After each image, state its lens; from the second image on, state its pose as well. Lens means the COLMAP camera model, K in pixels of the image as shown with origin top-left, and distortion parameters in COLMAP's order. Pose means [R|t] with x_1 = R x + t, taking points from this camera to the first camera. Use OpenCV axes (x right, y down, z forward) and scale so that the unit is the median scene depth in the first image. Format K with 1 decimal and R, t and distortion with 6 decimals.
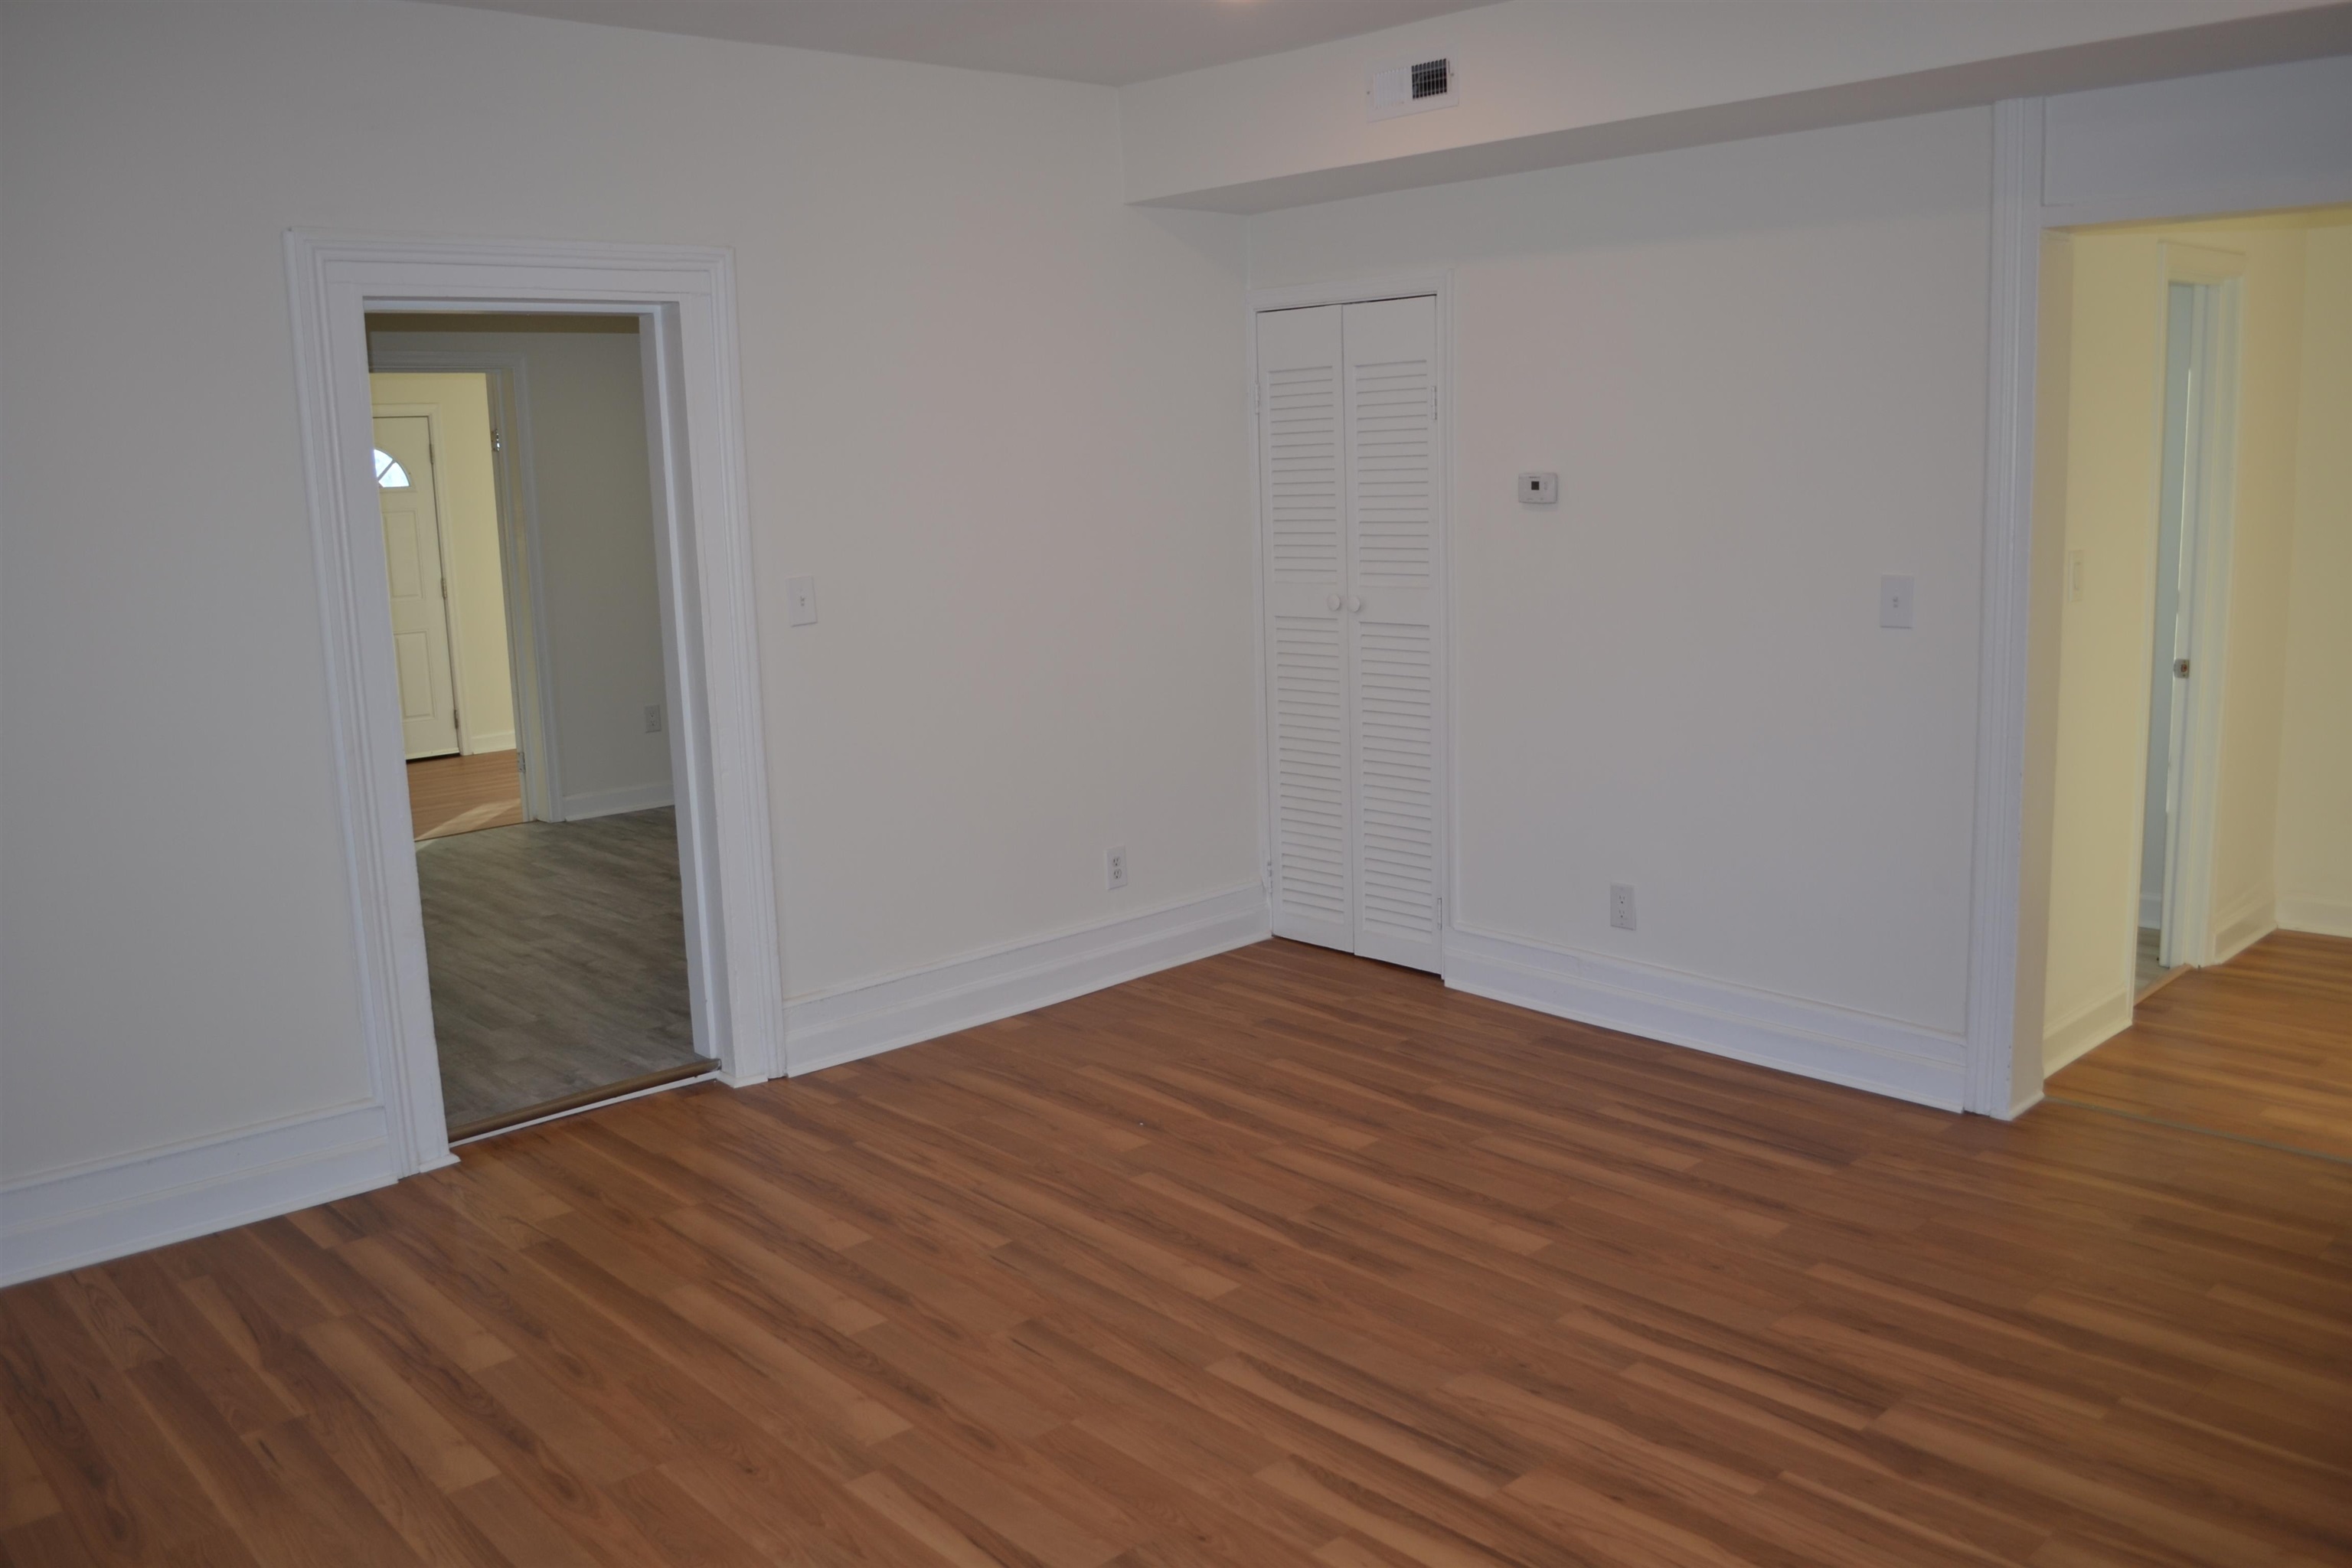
lens RADIAL K [[1874.0, 0, 1163.9], [0, 1874.0, 780.9], [0, 0, 1]] dist [-0.070785, 0.002040]
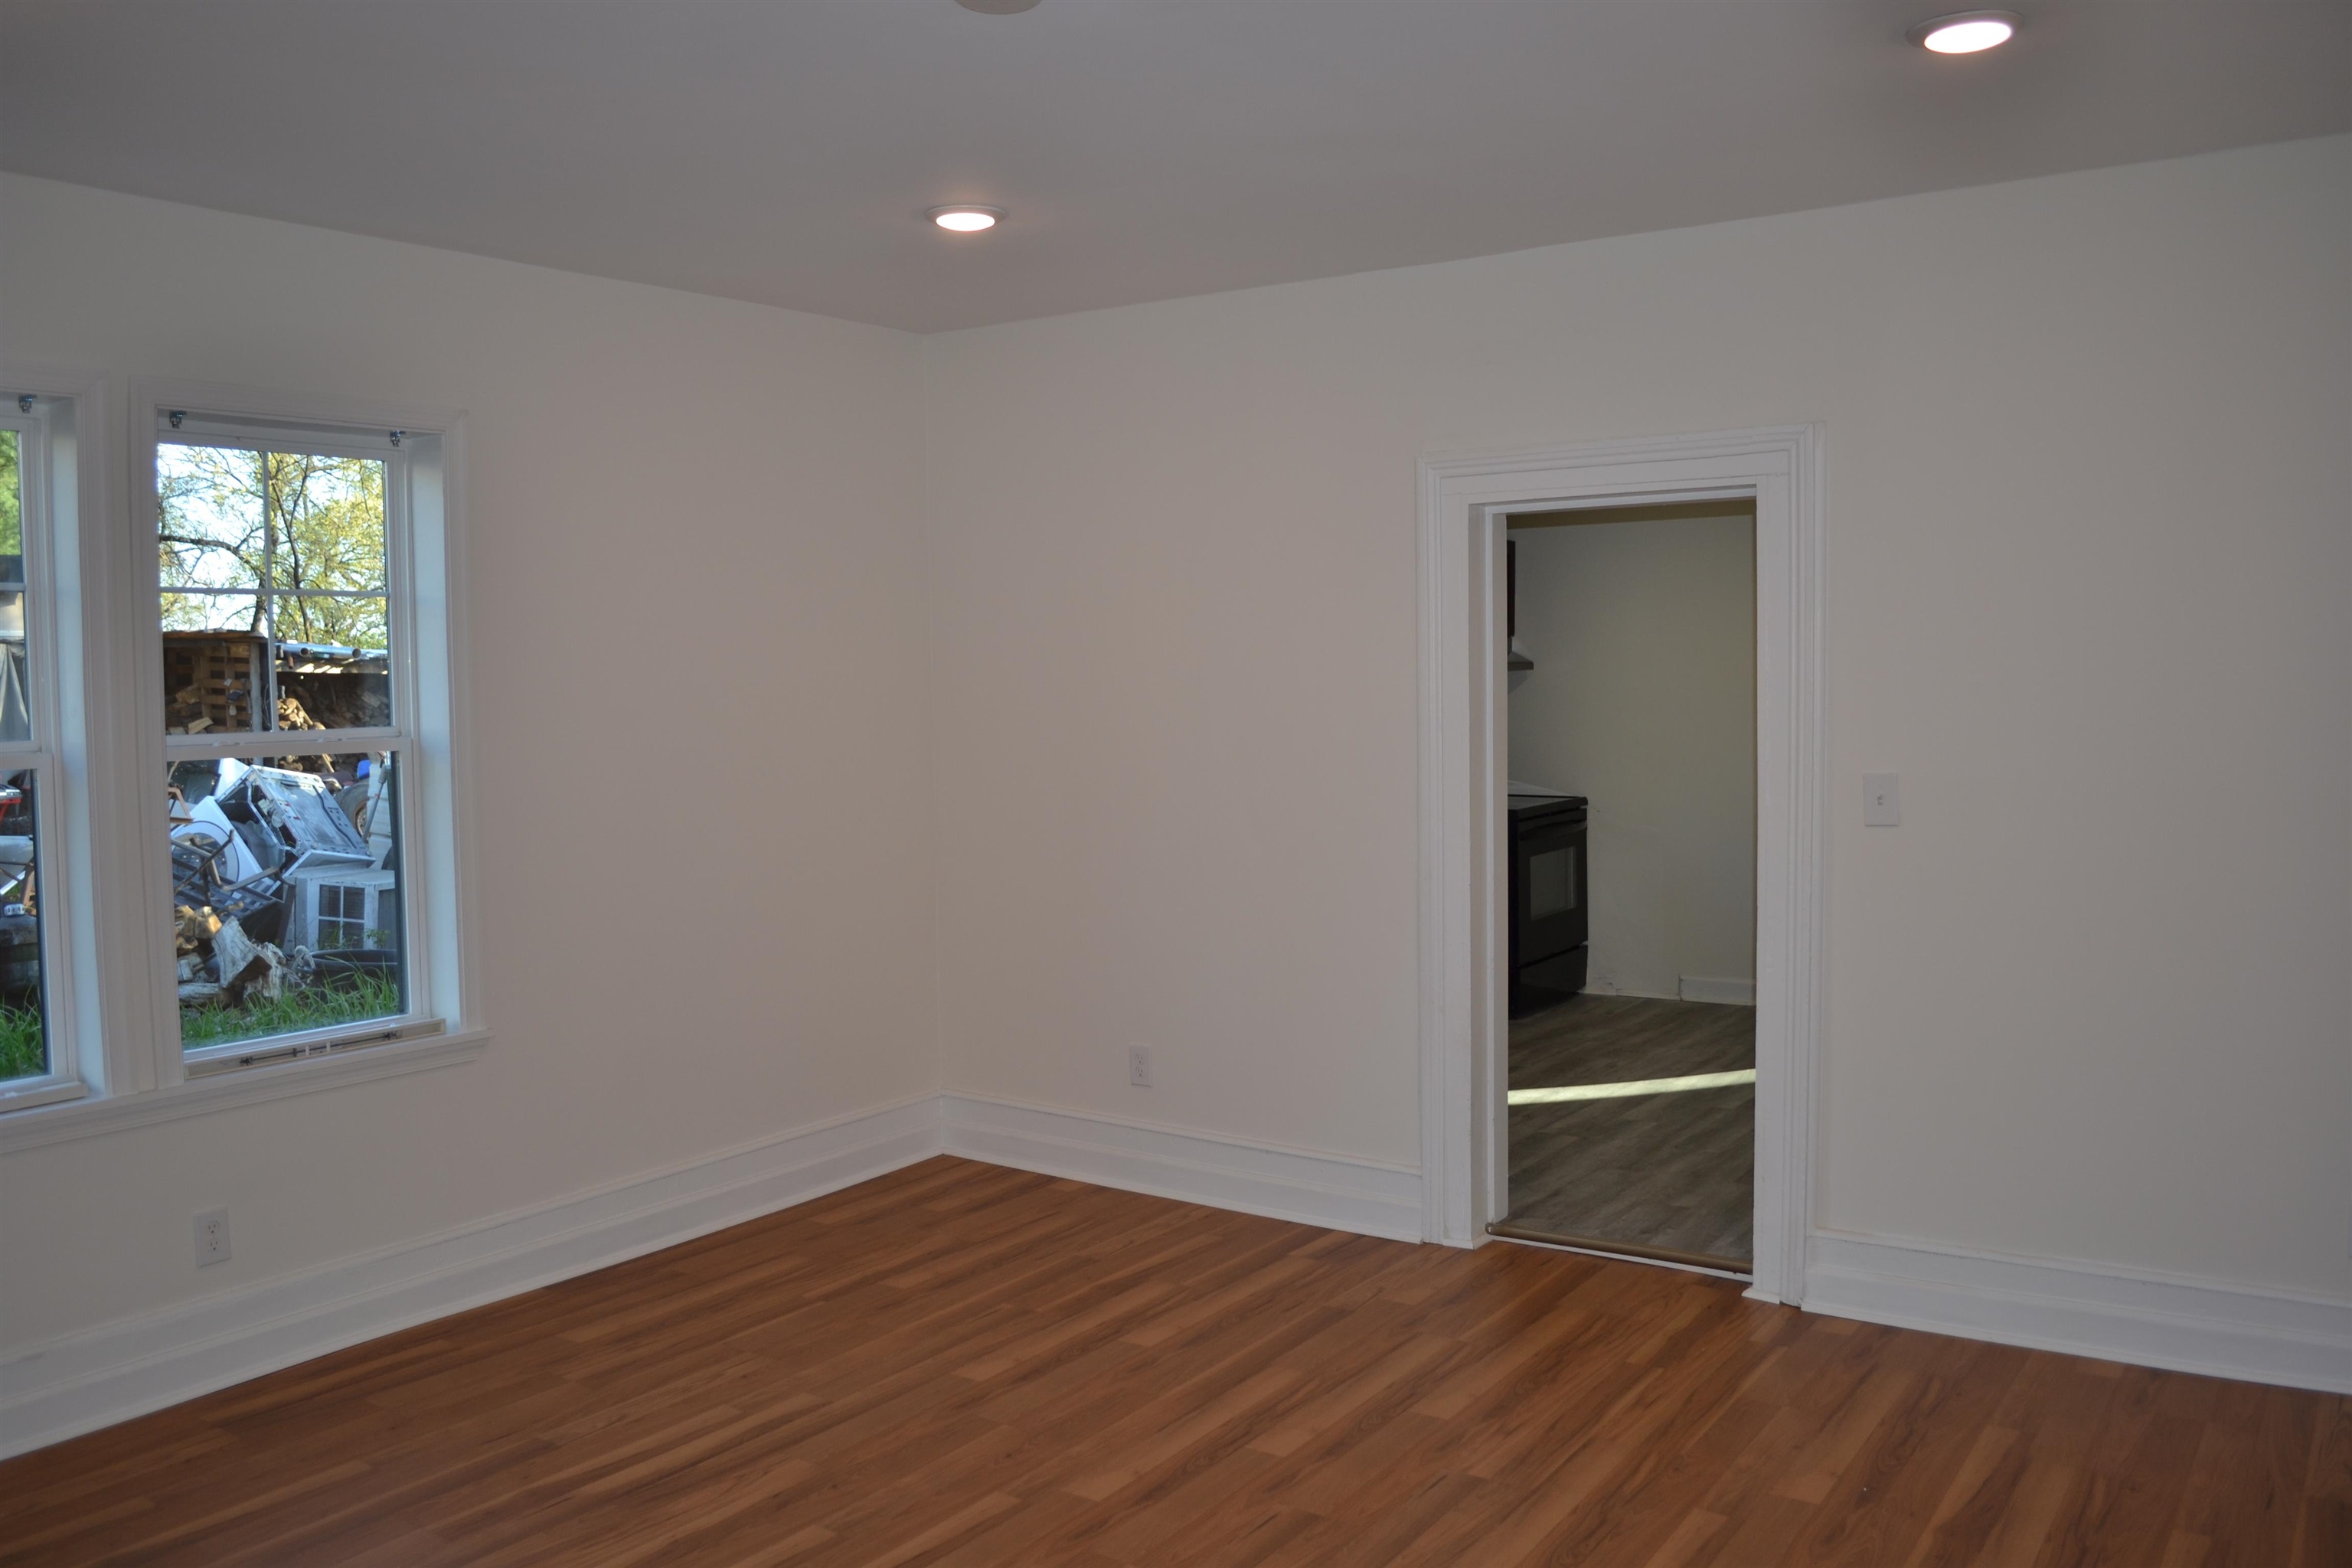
lens RADIAL K [[1874.0, 0, 1164.4], [0, 1874.0, 783.3], [0, 0, 1]] dist [-0.070785, 0.002040]
pose [[0.227281, 0.086856, -0.969948, 0.765342], [-0.159642, 0.985863, 0.050873, -0.121014], [0.960655, 0.143282, 0.237934, 0.580896]]
